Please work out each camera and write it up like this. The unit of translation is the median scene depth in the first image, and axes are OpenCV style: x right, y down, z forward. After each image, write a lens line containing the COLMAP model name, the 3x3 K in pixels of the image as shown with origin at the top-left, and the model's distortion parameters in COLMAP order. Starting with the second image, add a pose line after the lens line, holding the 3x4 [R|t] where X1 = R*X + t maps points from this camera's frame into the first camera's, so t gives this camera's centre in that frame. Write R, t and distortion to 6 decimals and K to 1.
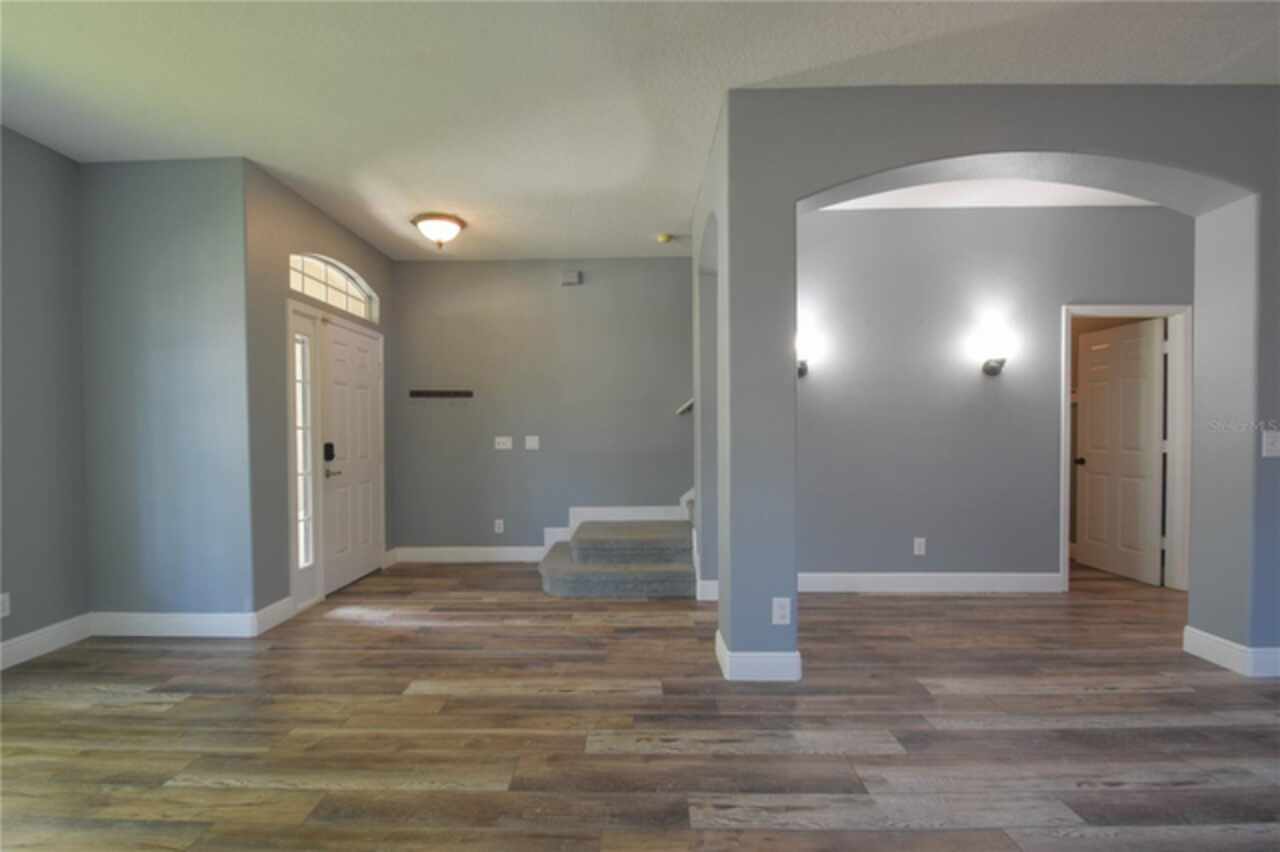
lens RADIAL K [[579.4, 0, 625.3], [0, 579.4, 445.6], [0, 0, 1]] dist [0.007568, -0.012999]
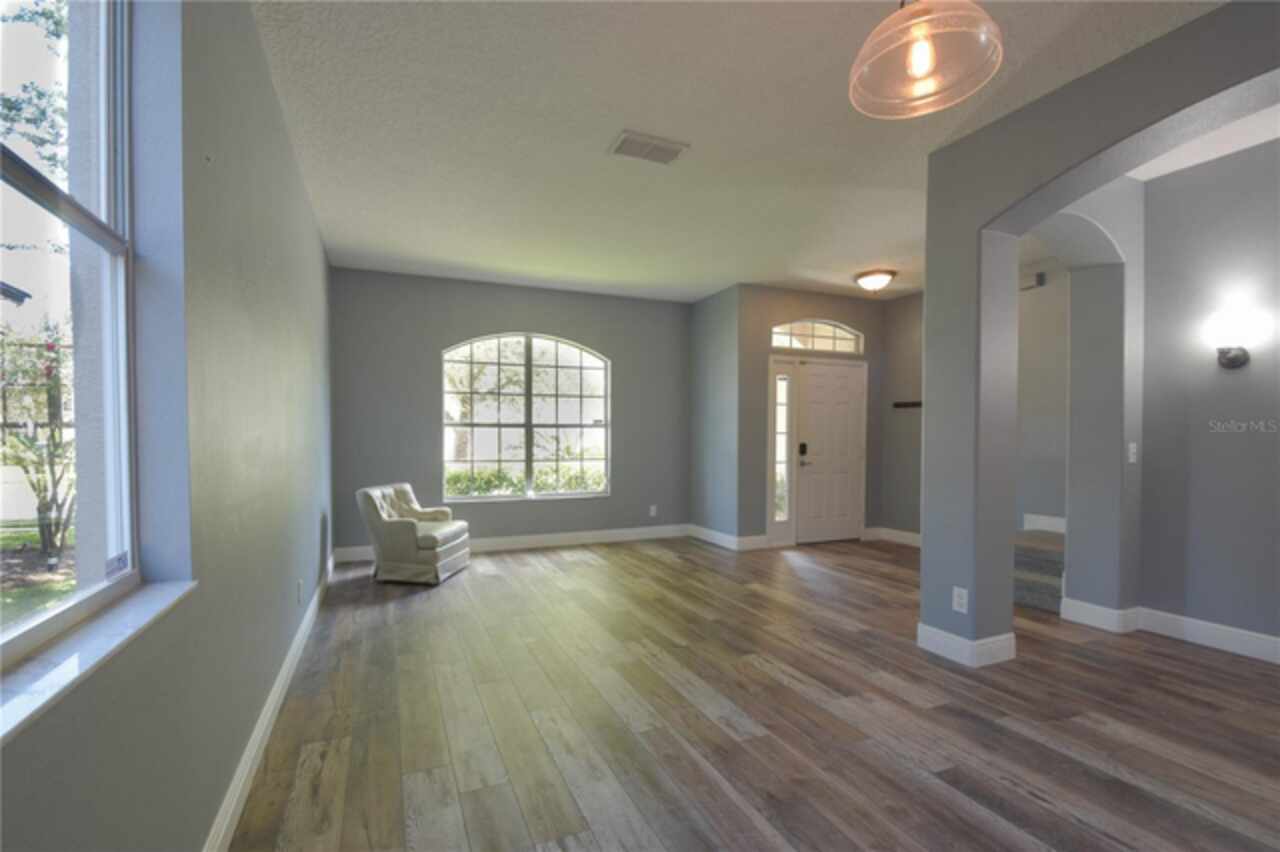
lens RADIAL K [[570.8, 0, 622.5], [0, 570.8, 445.6], [0, 0, 1]] dist [0.008127, -0.013776]
pose [[0.404440, 0.022994, -0.914276, 0.925761], [-0.025368, 0.999581, 0.013918, -0.010265], [0.914213, 0.017564, 0.404854, -0.043054]]
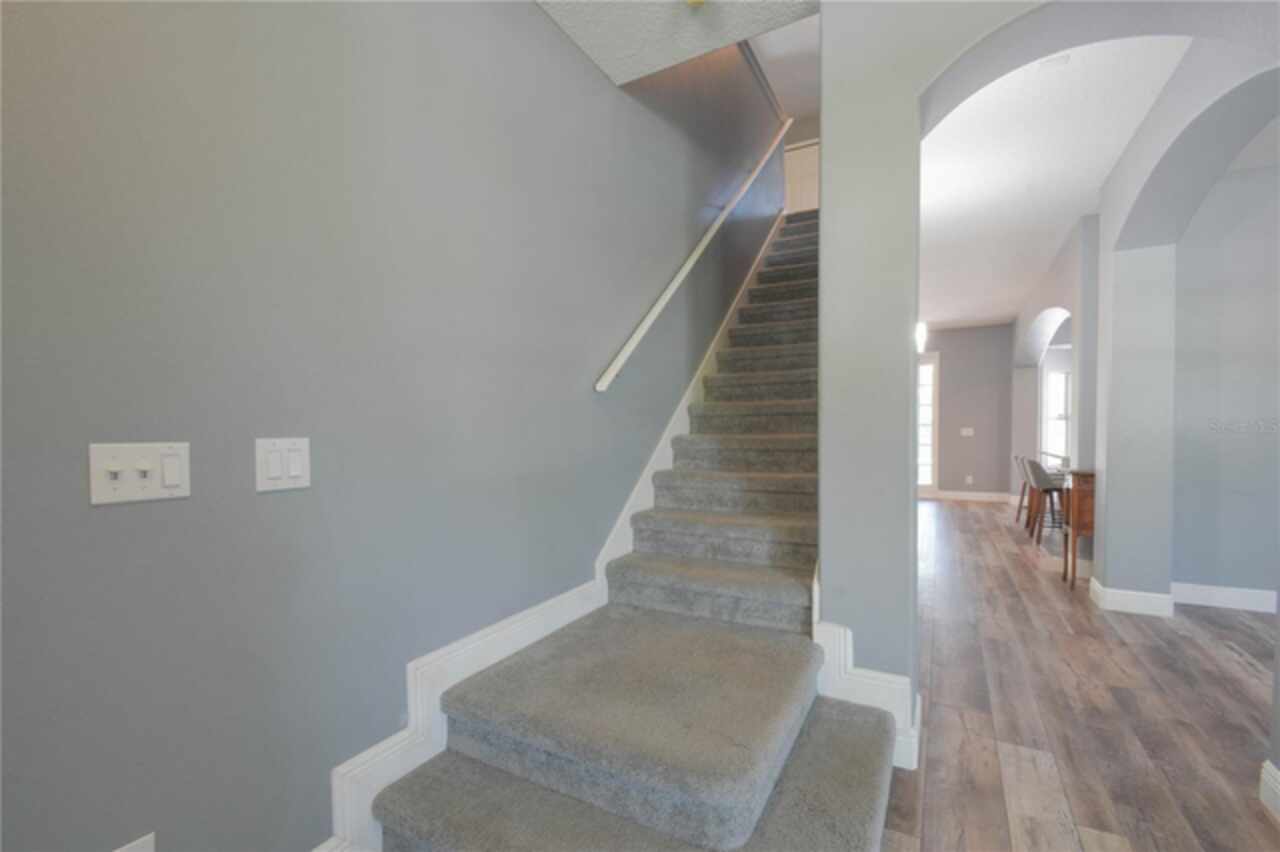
lens RADIAL K [[562.5, 0, 623.2], [0, 562.5, 445.4], [0, 0, 1]] dist [0.005611, -0.012402]
pose [[0.479966, -0.018851, 0.877085, -0.542648], [0.021683, 0.999719, 0.009622, -0.021001], [-0.877019, 0.014400, 0.480239, 1.337190]]
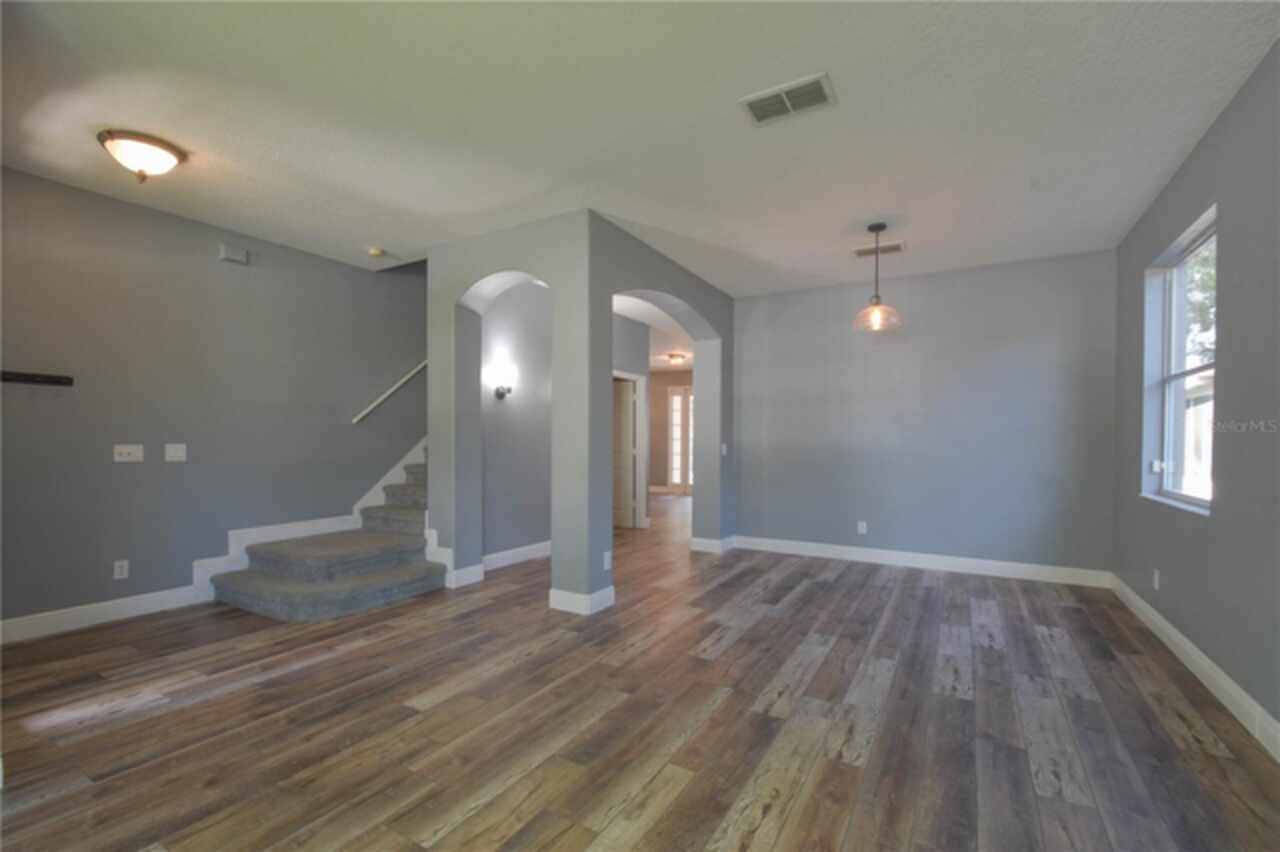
lens RADIAL K [[562.5, 0, 623.2], [0, 562.5, 445.4], [0, 0, 1]] dist [0.005611, -0.012402]
pose [[0.497536, 0.002209, 0.867440, -0.910073], [0.010784, 0.999904, -0.008732, -0.002361], [-0.867376, 0.013699, 0.497464, 0.207983]]
